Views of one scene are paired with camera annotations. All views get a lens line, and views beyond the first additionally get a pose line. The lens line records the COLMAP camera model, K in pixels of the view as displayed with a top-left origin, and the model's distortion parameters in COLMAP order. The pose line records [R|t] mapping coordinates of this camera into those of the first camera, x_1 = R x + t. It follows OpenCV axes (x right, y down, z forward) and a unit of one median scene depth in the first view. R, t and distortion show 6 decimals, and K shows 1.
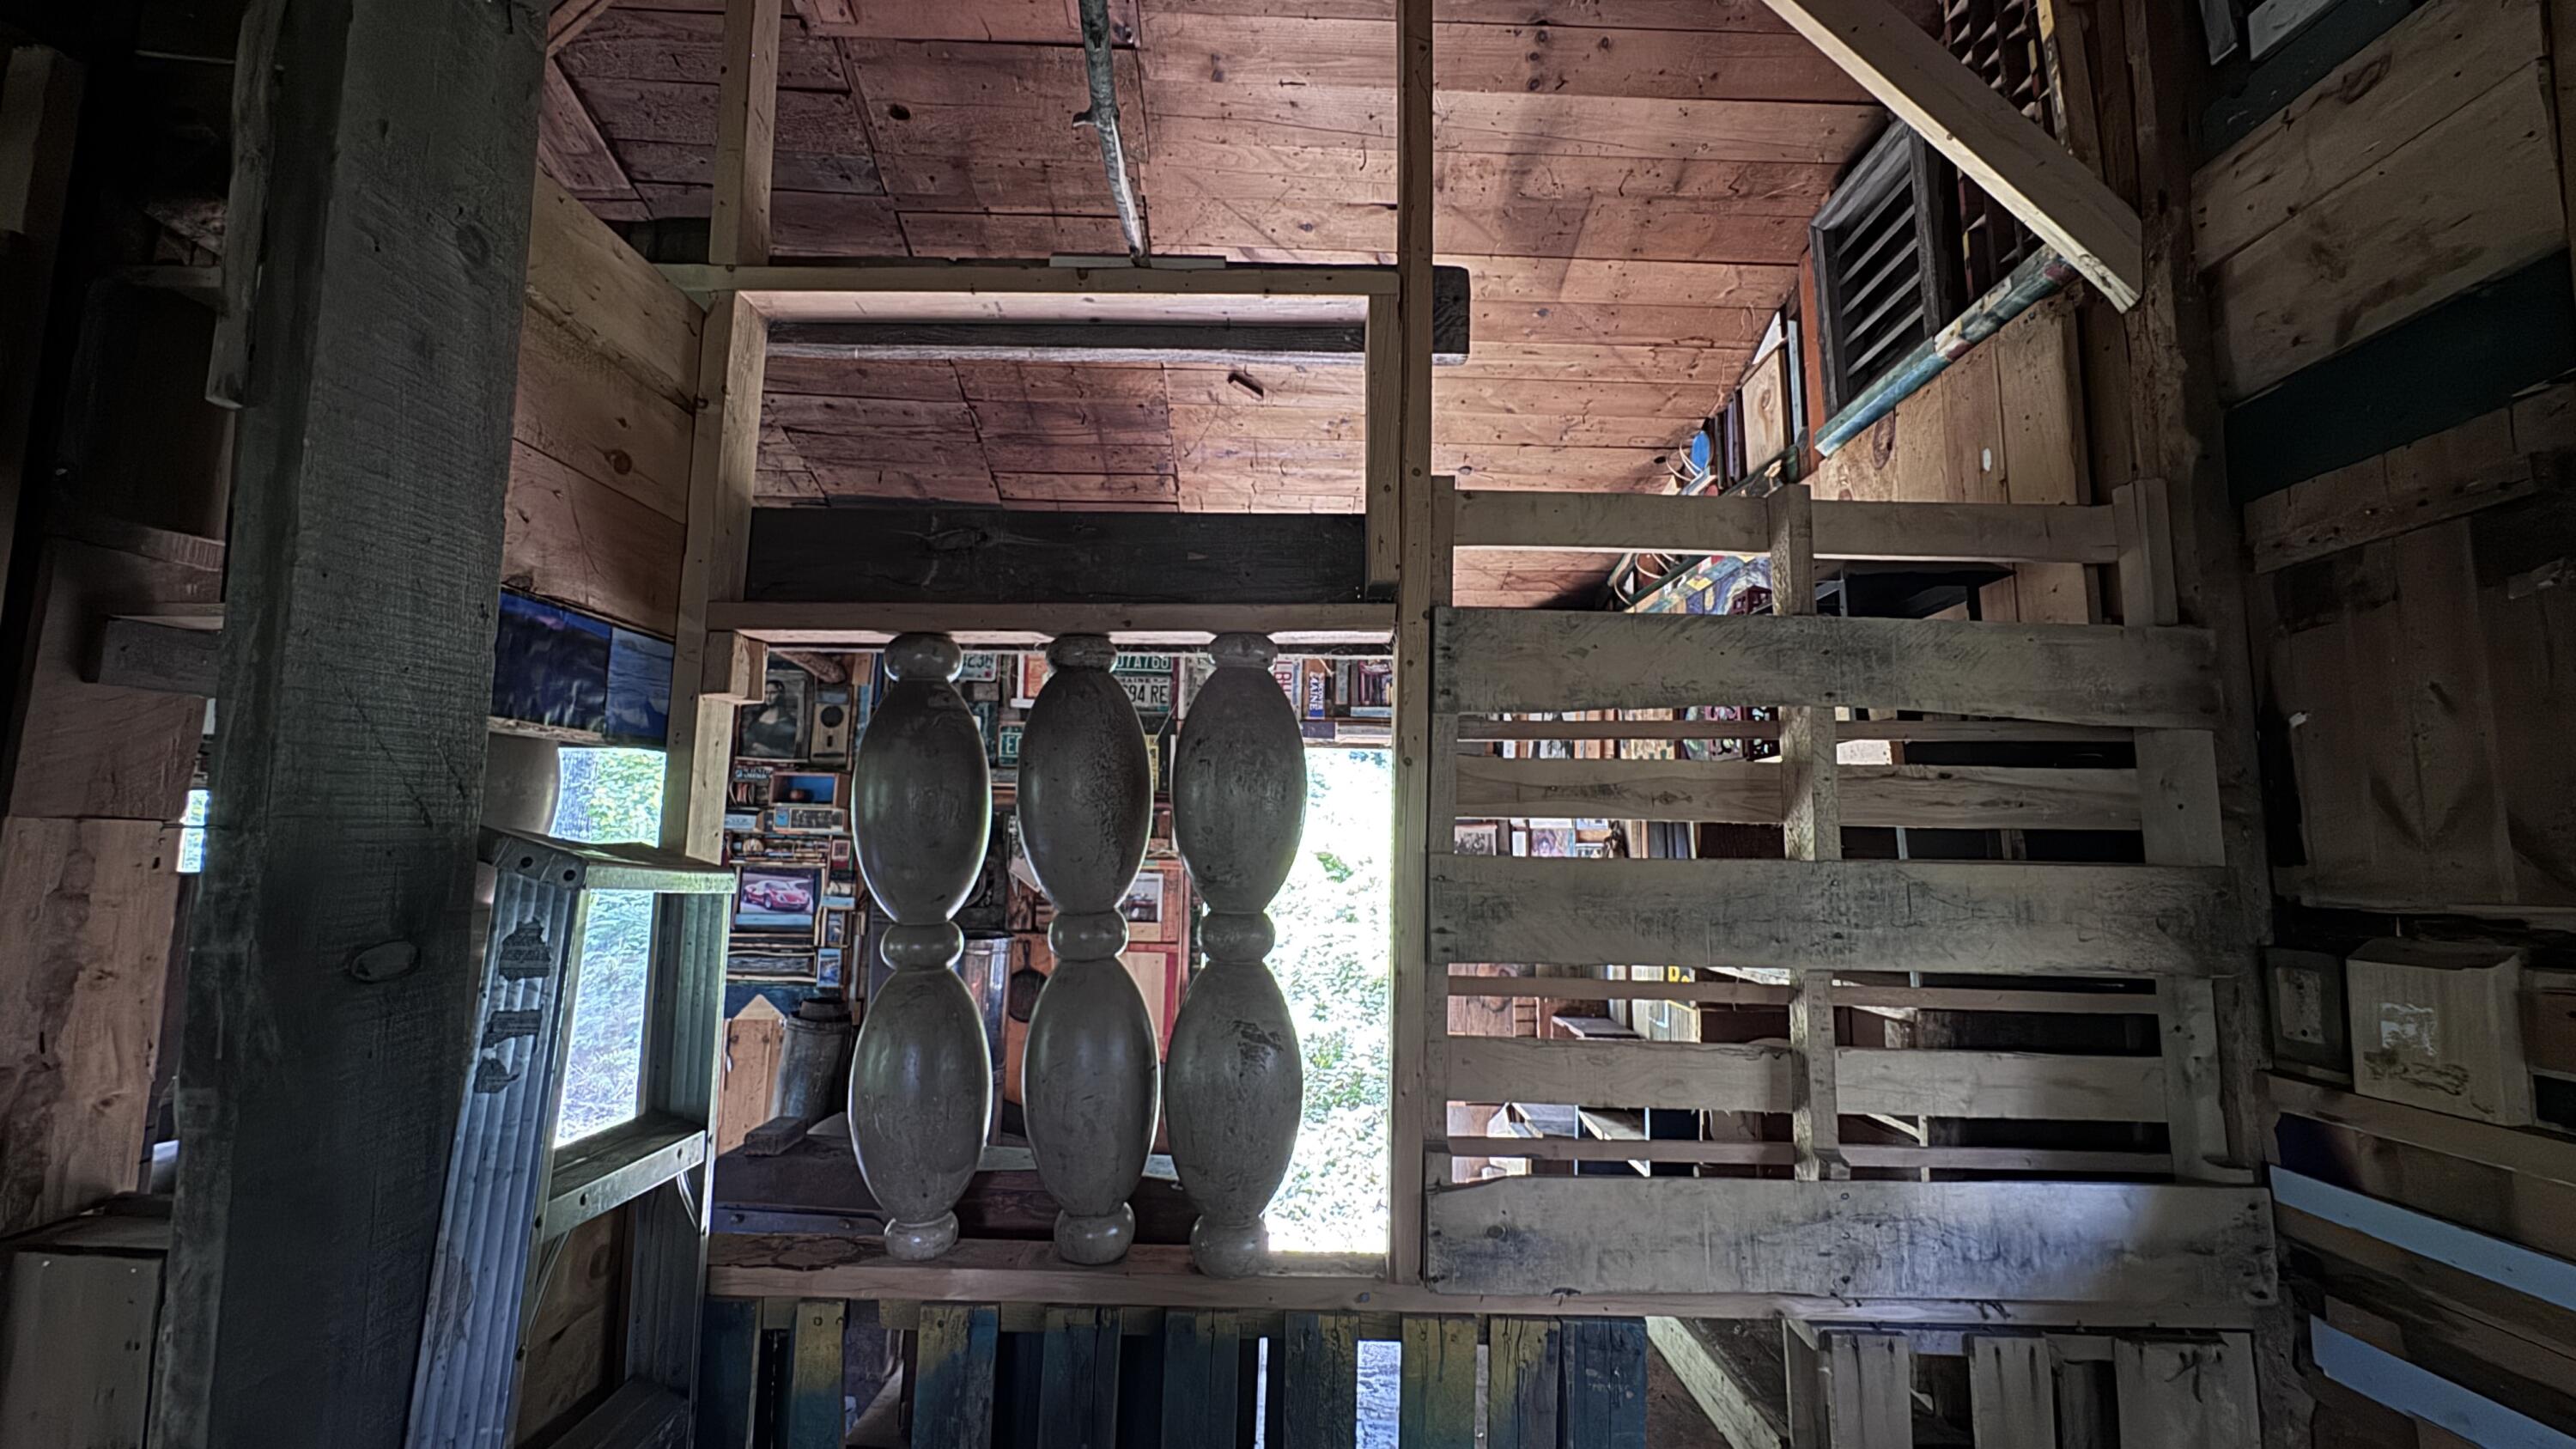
lens RADIAL K [[1026.9, 0, 1284.8], [0, 1026.9, 724.0], [0, 0, 1]] dist [-0.001038, -0.000299]
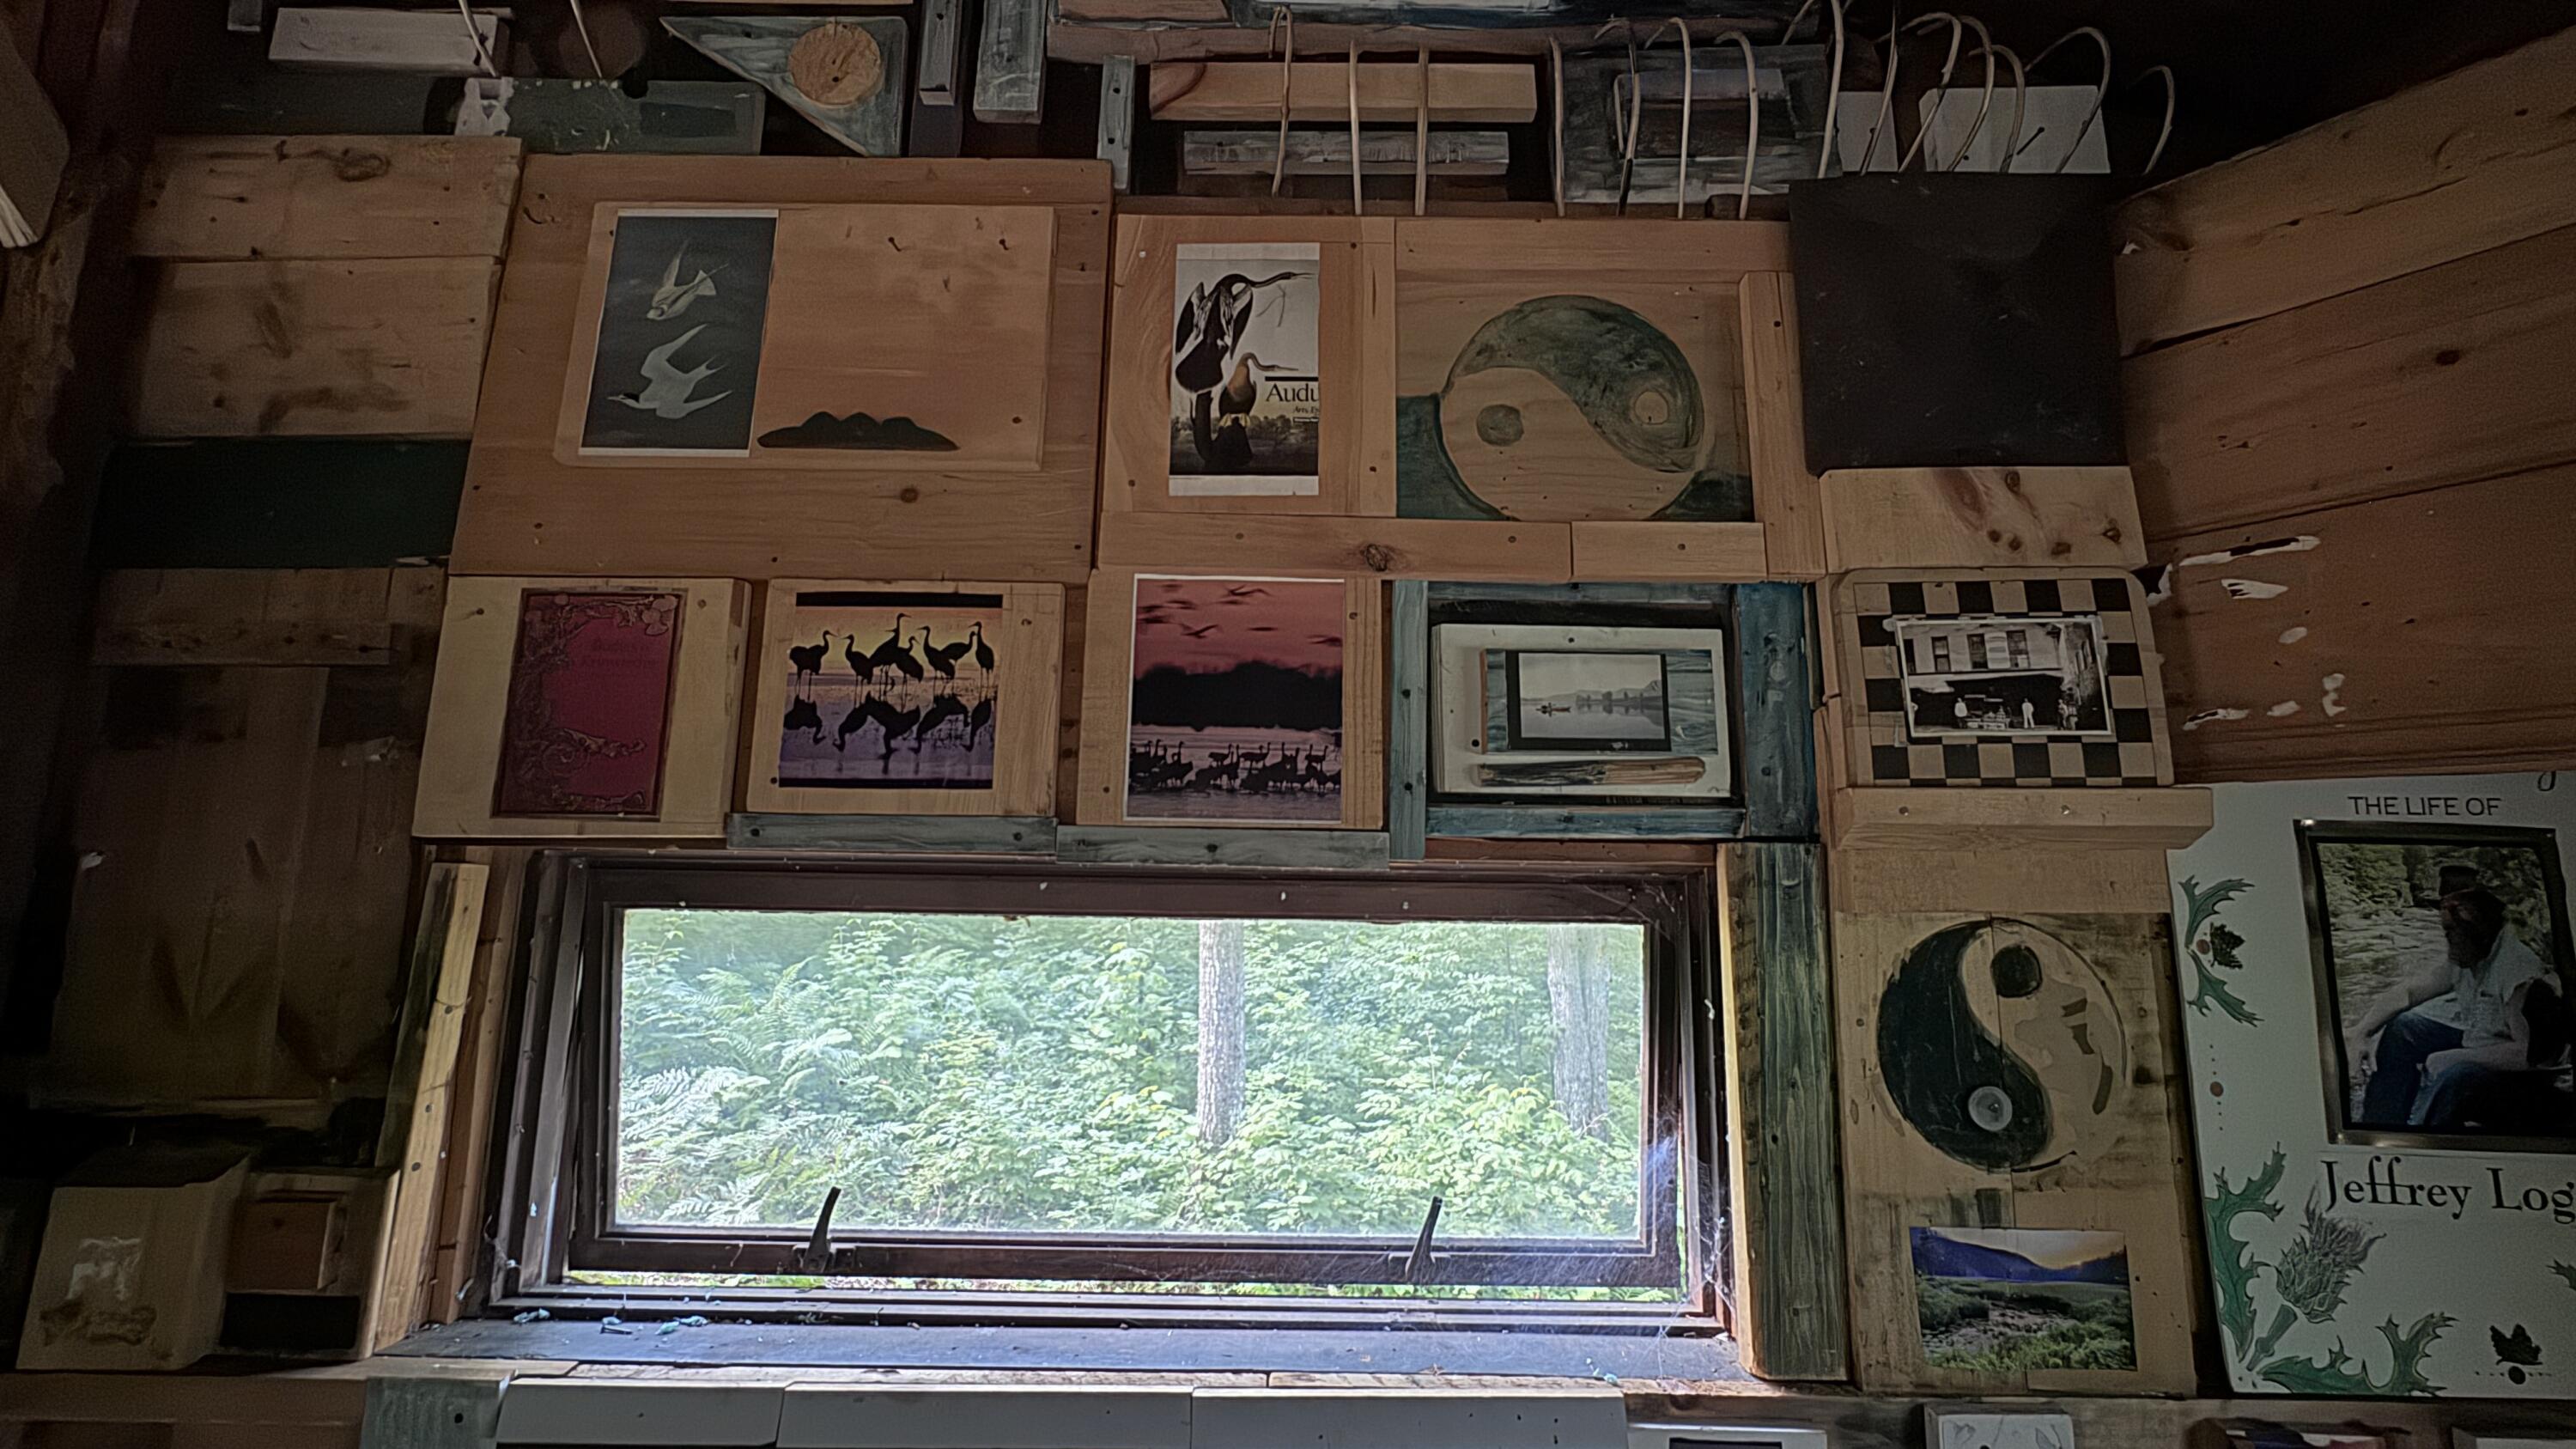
lens RADIAL K [[1026.9, 0, 1288.5], [0, 1026.9, 728.5], [0, 0, 1]] dist [-0.001038, -0.000299]
pose [[0.015956, 0.136427, 0.990522, 0.239366], [-0.129198, 0.982624, -0.133258, -0.127159], [-0.991490, -0.125847, 0.033305, 0.095201]]
